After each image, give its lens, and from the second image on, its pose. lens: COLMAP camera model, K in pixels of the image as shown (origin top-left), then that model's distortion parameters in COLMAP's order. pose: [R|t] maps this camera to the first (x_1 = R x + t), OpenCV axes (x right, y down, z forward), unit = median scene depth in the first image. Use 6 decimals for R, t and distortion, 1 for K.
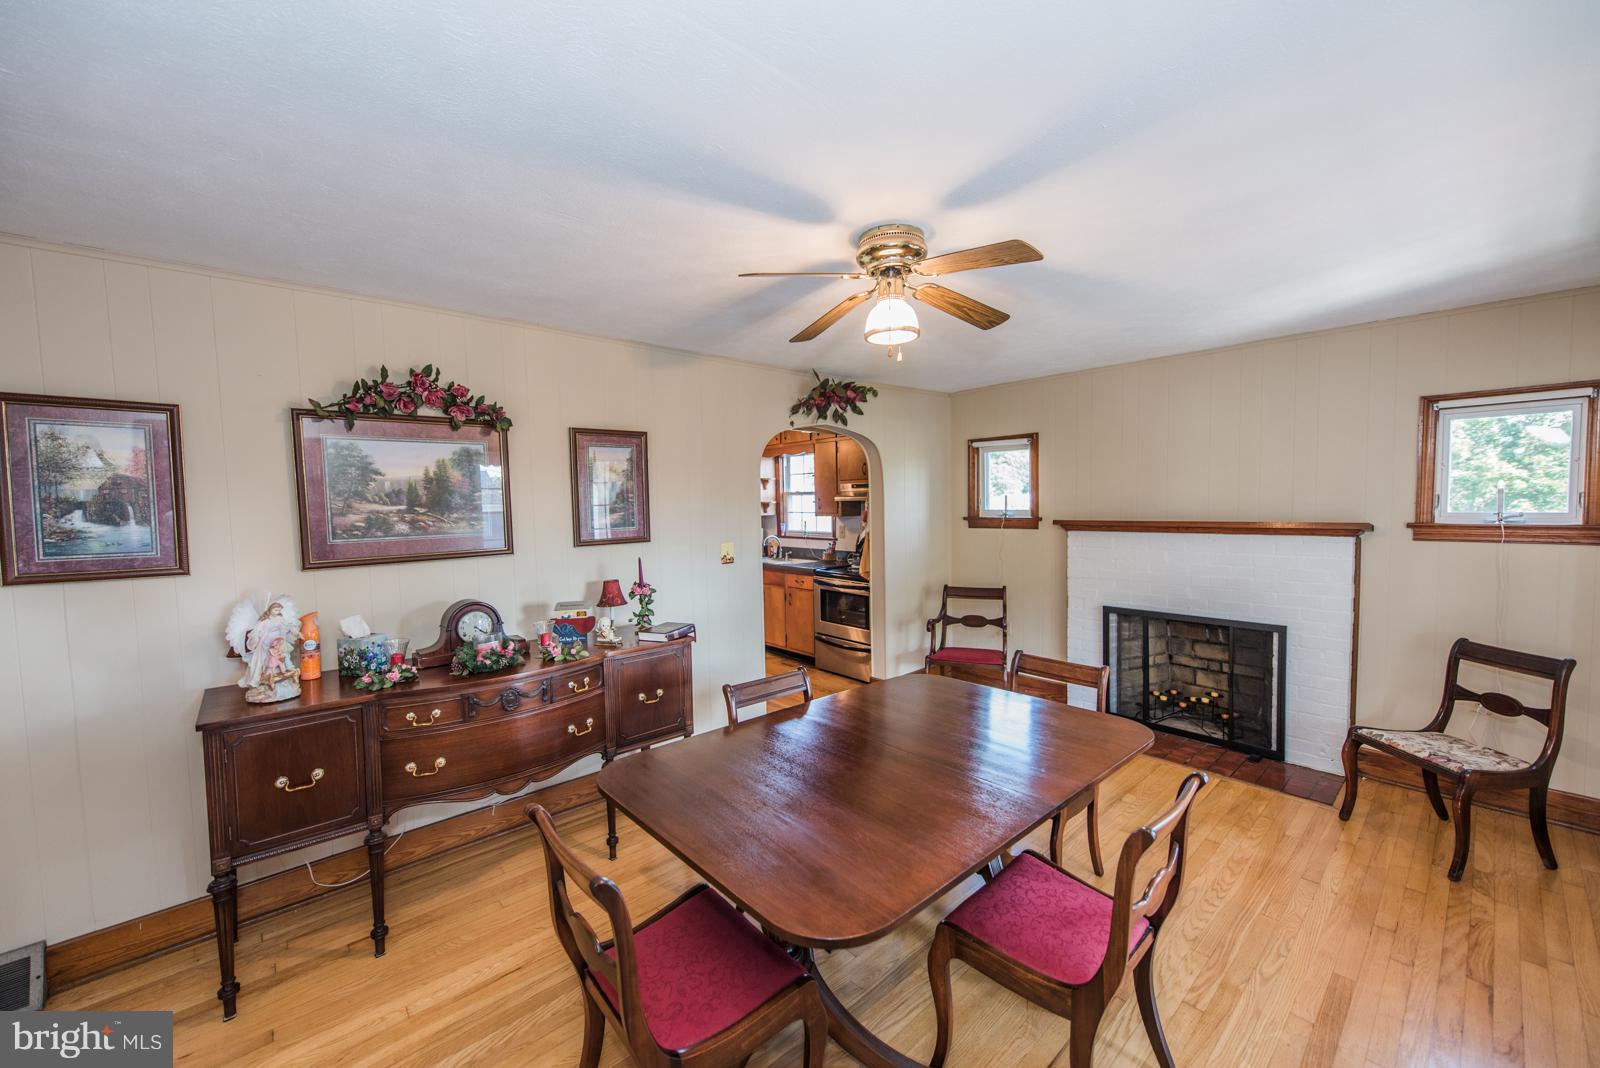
lens RADIAL K [[619.7, 0, 791.1], [0, 619.7, 537.3], [0, 0, 1]] dist [0.002746, -0.000434]
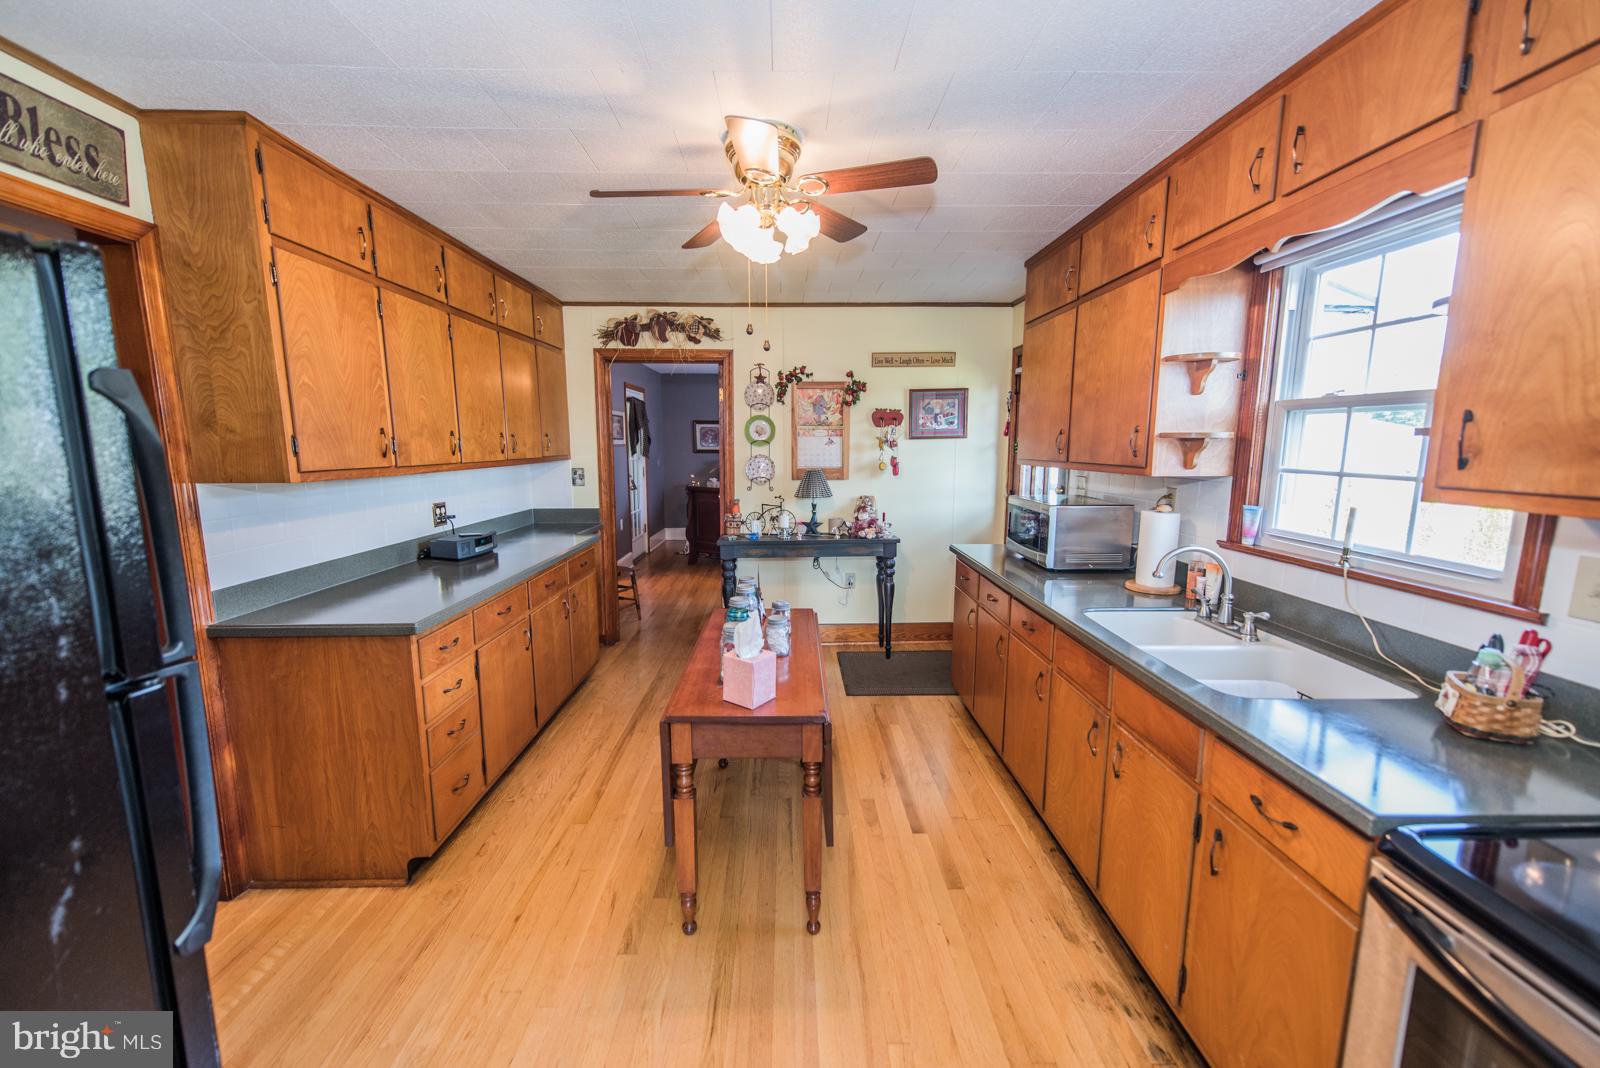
lens RADIAL K [[619.7, 0, 799.6], [0, 619.7, 540.6], [0, 0, 1]] dist [0.002746, -0.000434]
pose [[0.775110, 0.119663, -0.620391, 0.010101], [-0.055178, 0.990970, 0.122202, -0.056611], [0.629412, -0.060488, 0.774714, 1.147528]]
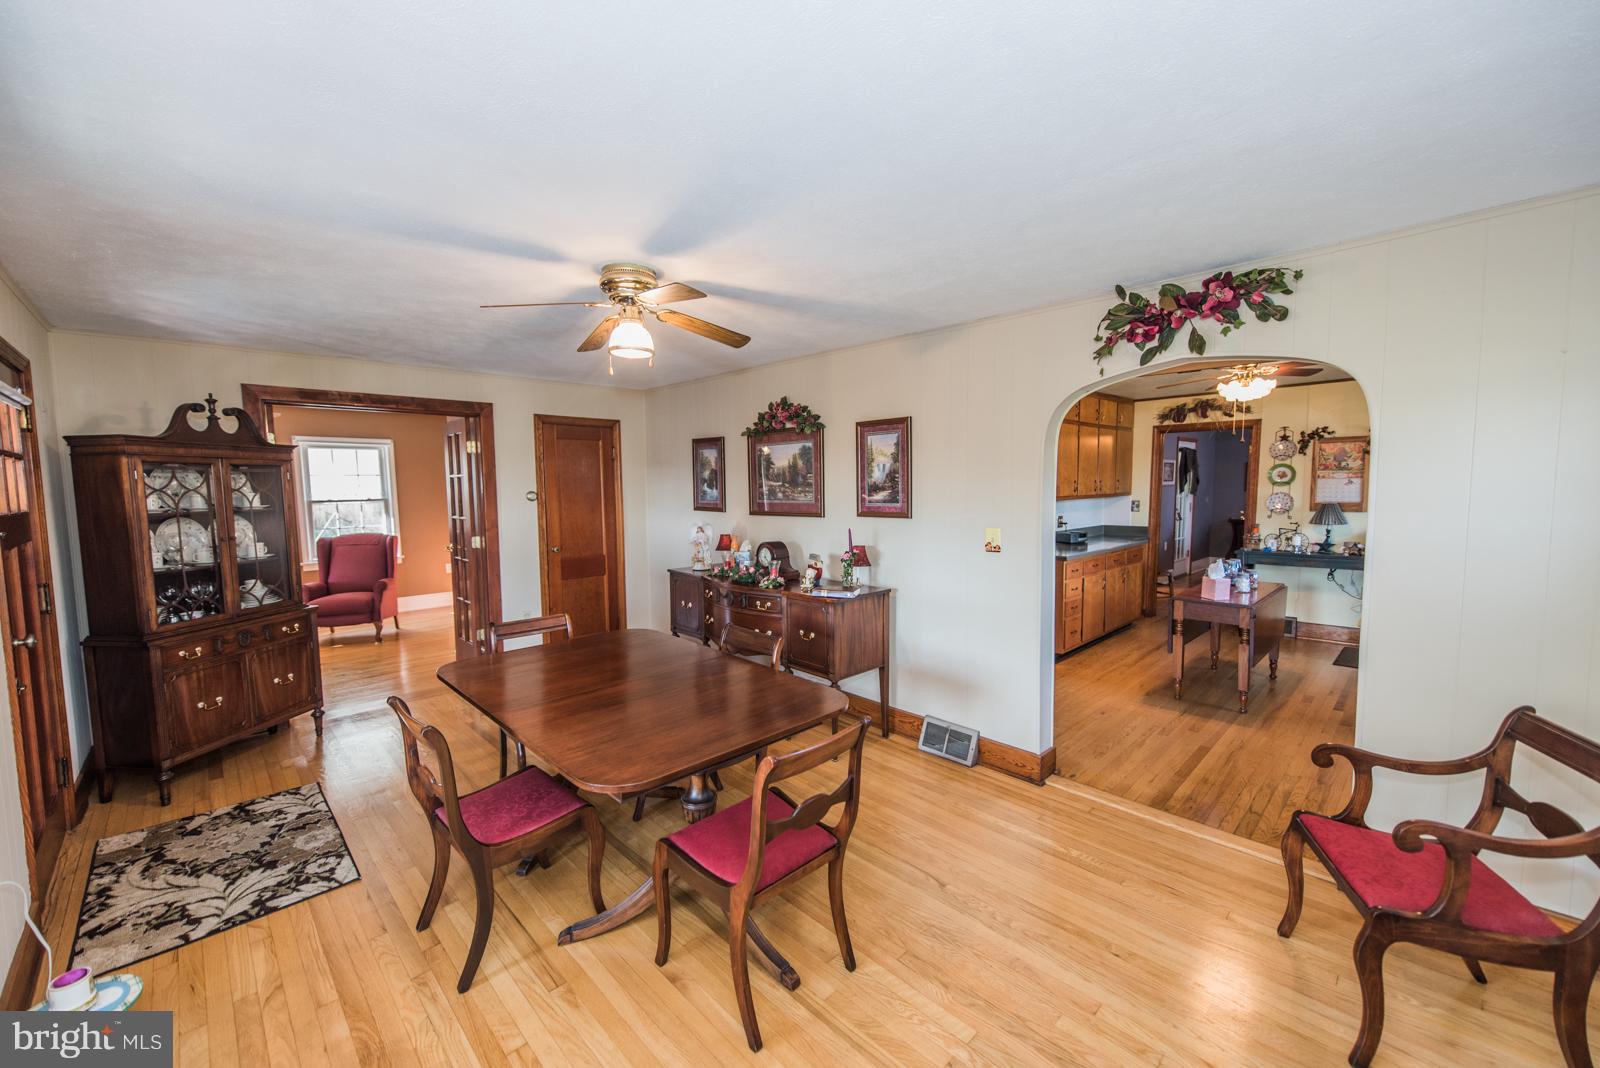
lens RADIAL K [[619.7, 0, 791.8], [0, 619.7, 529.5], [0, 0, 1]] dist [0.002746, -0.000434]
pose [[0.053071, 0.092260, -0.994320, 0.755288], [-0.051024, 0.994673, 0.089570, -0.053539], [0.997286, 0.045981, 0.057496, 0.661332]]
